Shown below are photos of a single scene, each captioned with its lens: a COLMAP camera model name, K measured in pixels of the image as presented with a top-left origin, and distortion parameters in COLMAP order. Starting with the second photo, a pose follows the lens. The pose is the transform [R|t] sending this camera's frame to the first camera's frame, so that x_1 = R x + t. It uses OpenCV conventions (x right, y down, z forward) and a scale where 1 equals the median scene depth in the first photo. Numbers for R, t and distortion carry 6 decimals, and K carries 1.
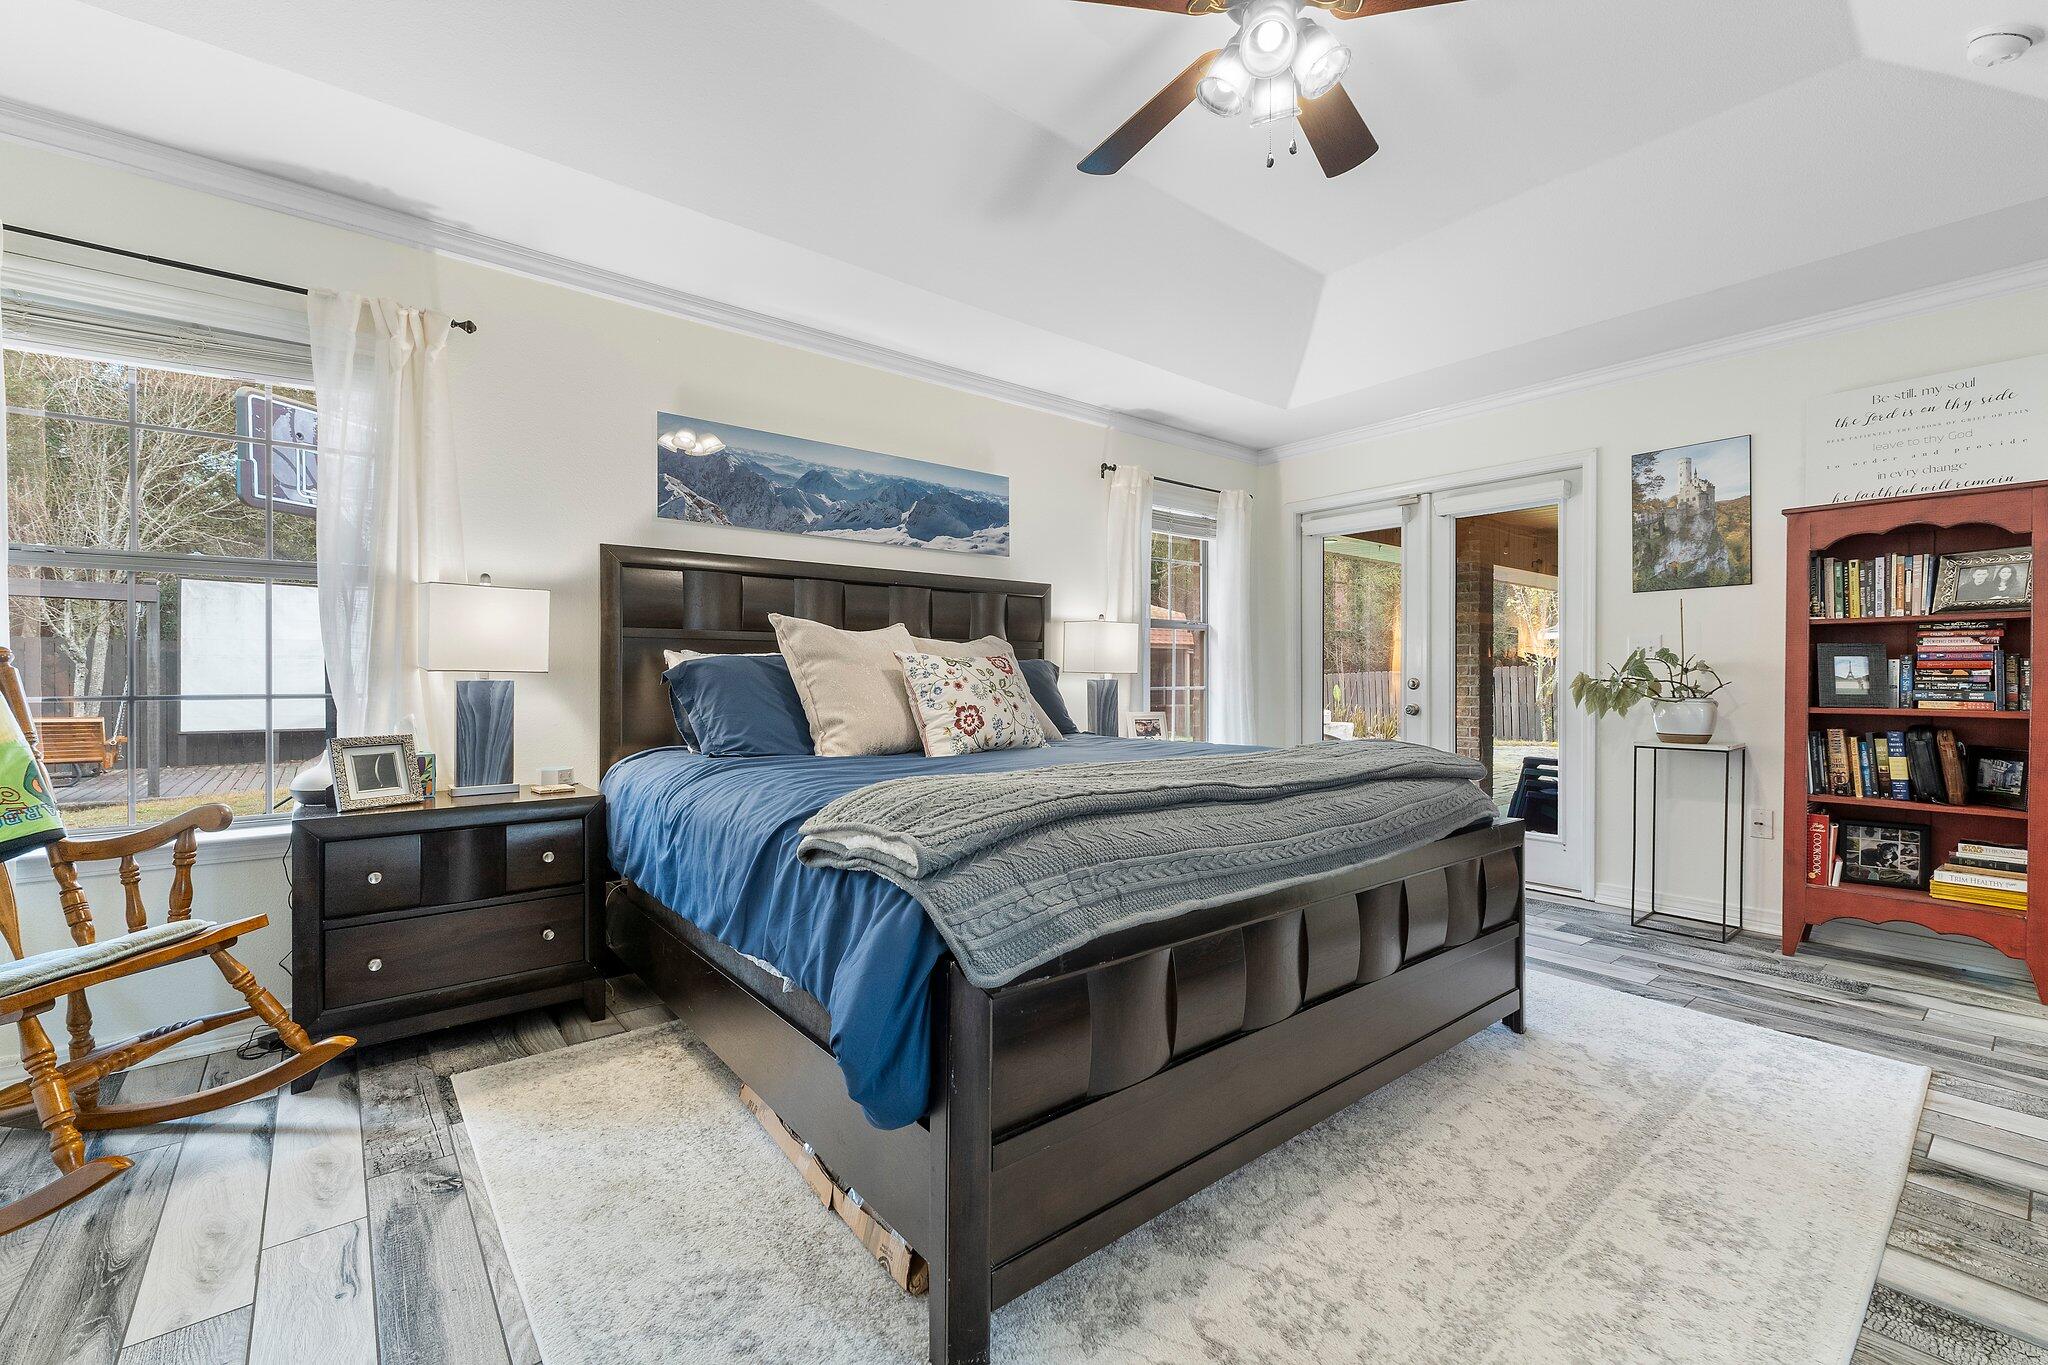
lens RADIAL K [[852.6, 0, 1023.8], [0, 852.6, 678.9], [0, 0, 1]] dist [0.004351, -0.000507]
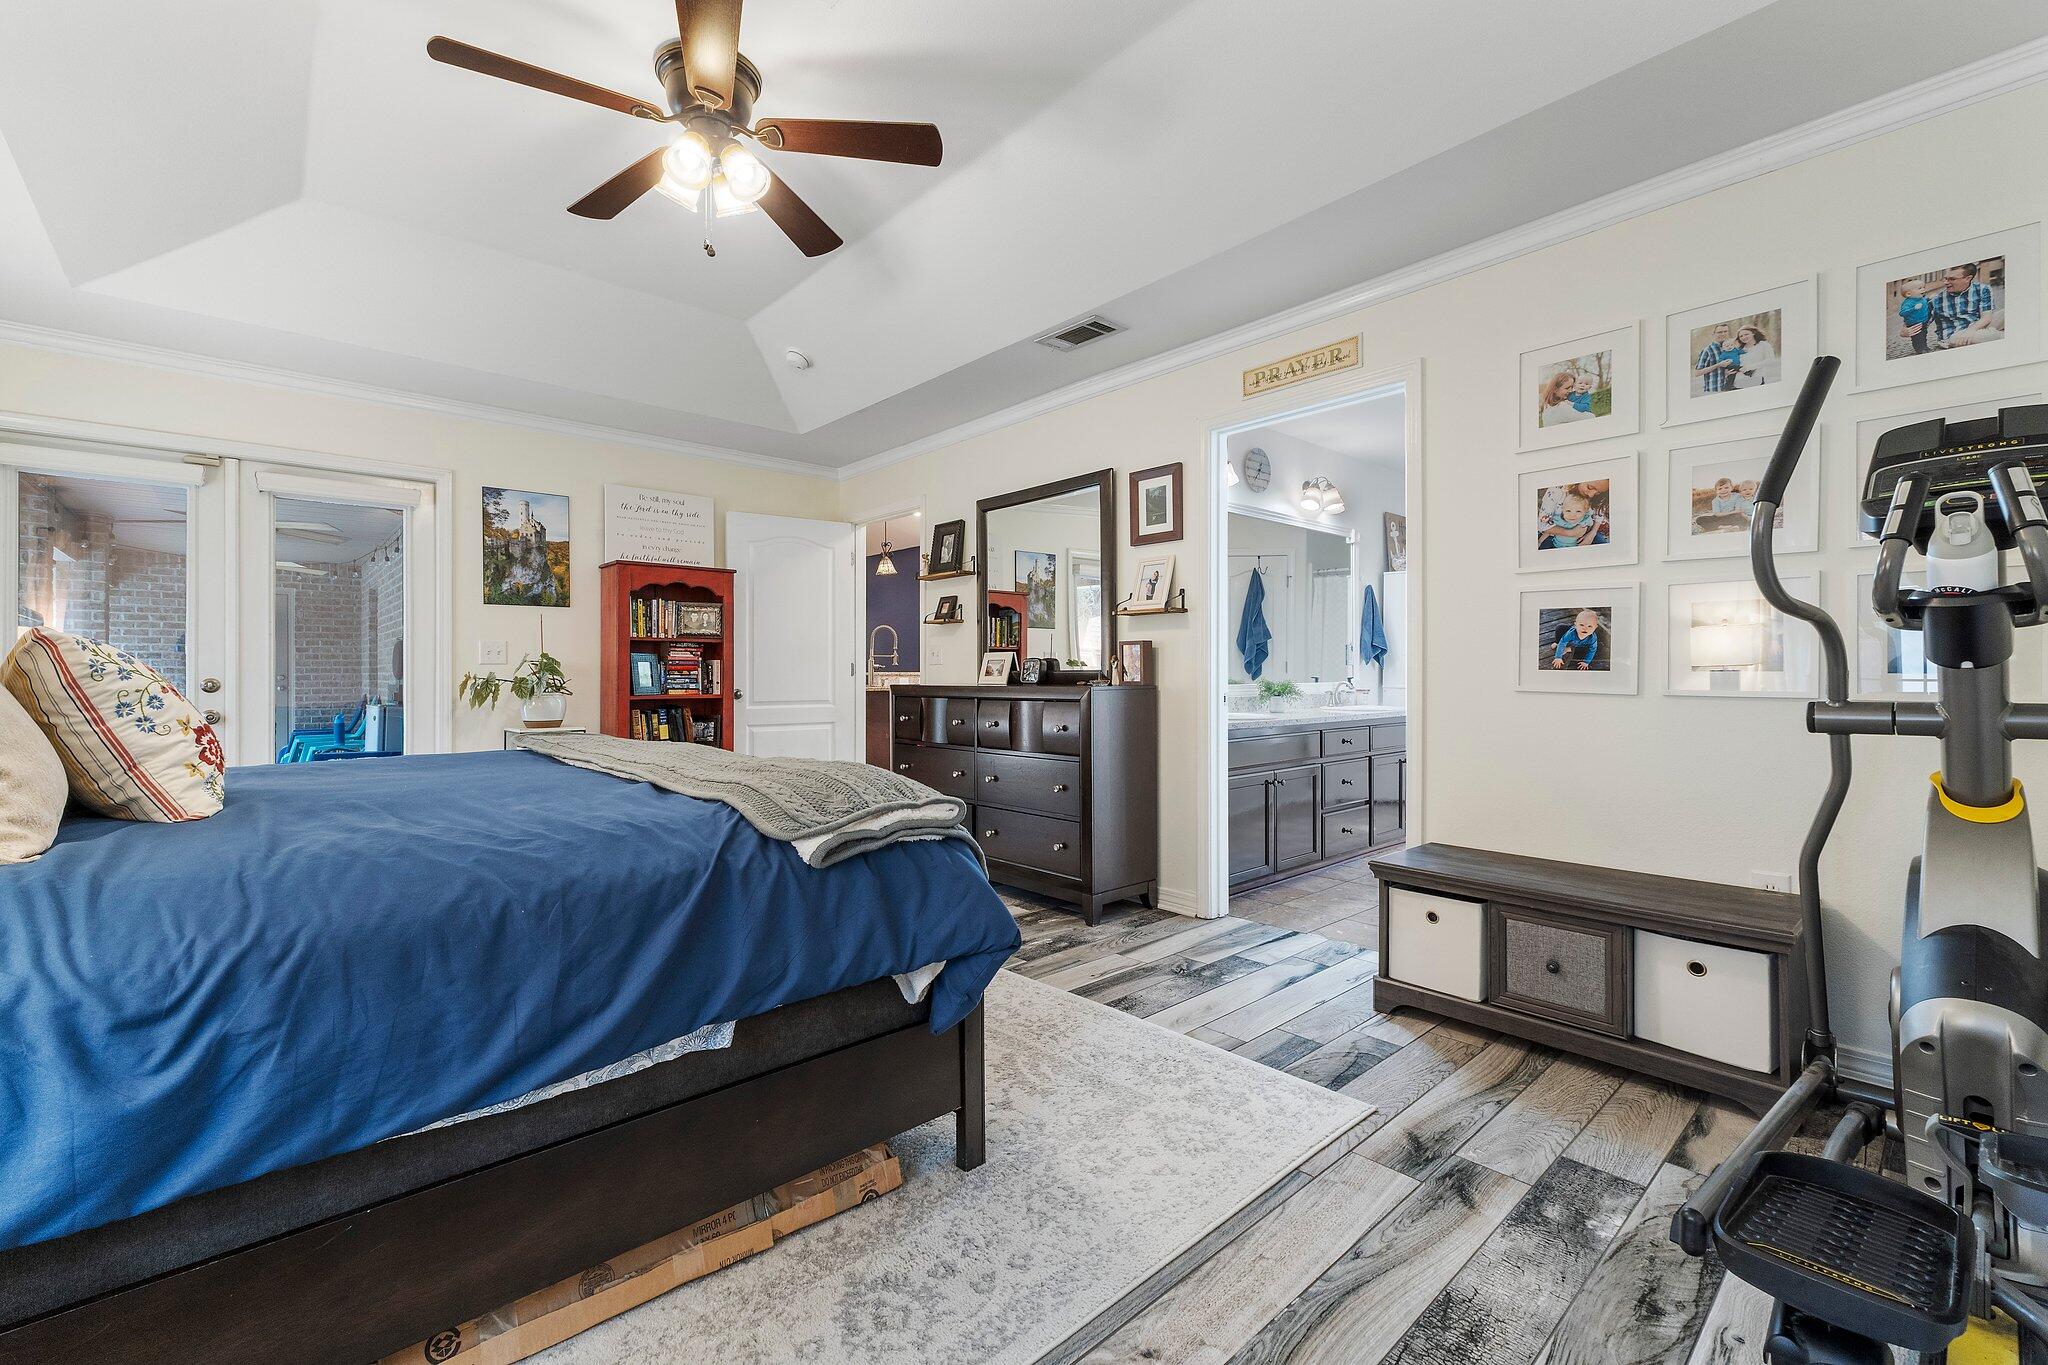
lens RADIAL K [[852.6, 0, 1023.8], [0, 852.6, 678.9], [0, 0, 1]] dist [0.004351, -0.000507]
pose [[-0.056116, -0.006168, 0.998405, -0.556621], [0.006393, 0.999958, 0.006537, -0.001262], [-0.998404, 0.006750, -0.056074, 0.367663]]
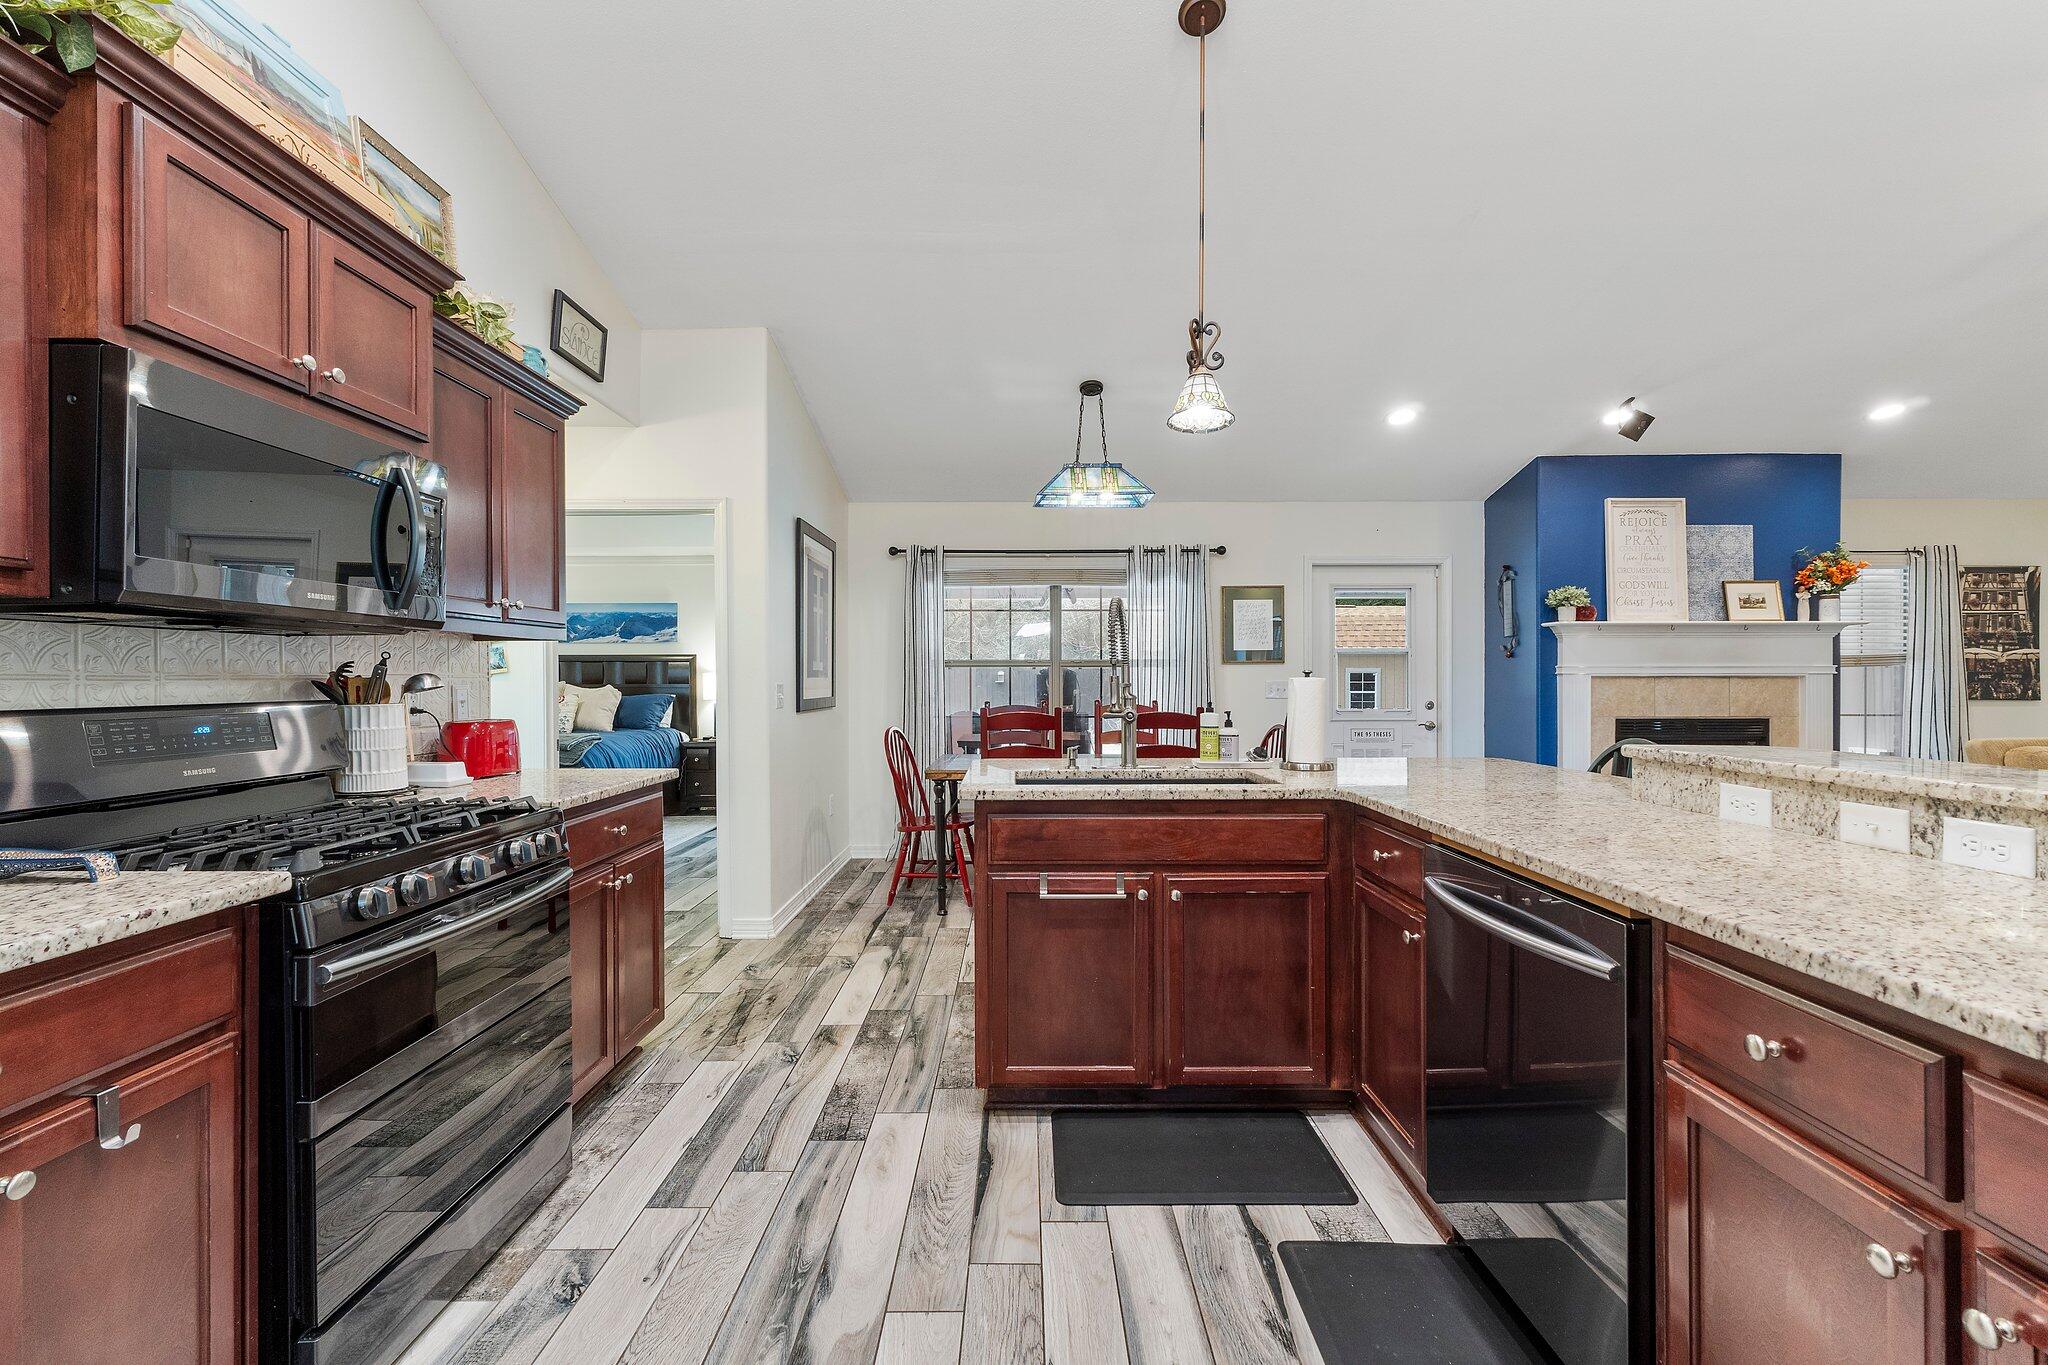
lens RADIAL K [[852.6, 0, 1023.8], [0, 852.6, 678.9], [0, 0, 1]] dist [0.004351, -0.000507]
pose [[0.780540, -0.004051, -0.625093, 2.275815], [0.003812, 0.999991, -0.001720, -0.058491], [0.625094, -0.001040, 0.780548, -0.083743]]
